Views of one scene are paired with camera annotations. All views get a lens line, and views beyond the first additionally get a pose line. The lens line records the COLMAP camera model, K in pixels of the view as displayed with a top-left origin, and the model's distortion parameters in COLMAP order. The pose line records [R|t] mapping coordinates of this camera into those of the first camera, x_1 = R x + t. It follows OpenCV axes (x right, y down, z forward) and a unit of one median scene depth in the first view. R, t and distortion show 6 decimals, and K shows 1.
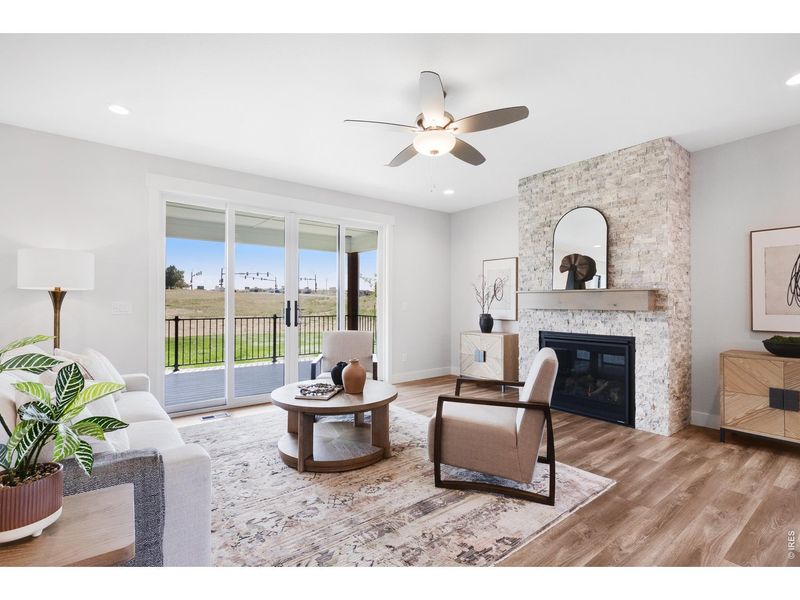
lens RADIAL K [[379.9, 0, 400.4], [0, 379.9, 298.3], [0, 0, 1]] dist [0.004648, -0.000306]
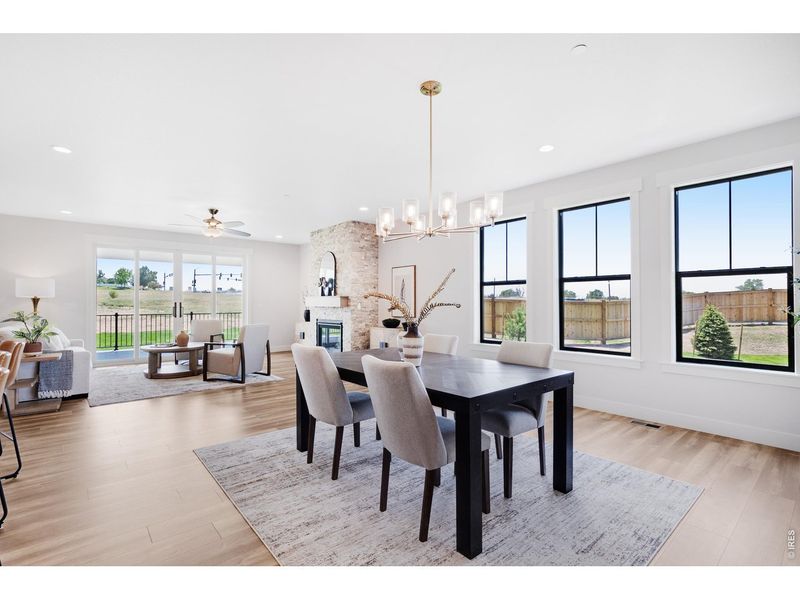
lens RADIAL K [[379.9, 0, 400.5], [0, 379.9, 296.4], [0, 0, 1]] dist [0.004648, -0.000306]
pose [[0.998870, -0.002804, 0.047443, 0.816733], [0.003010, 0.999986, -0.004265, -0.011617], [-0.047430, 0.004403, 0.998865, -0.968547]]
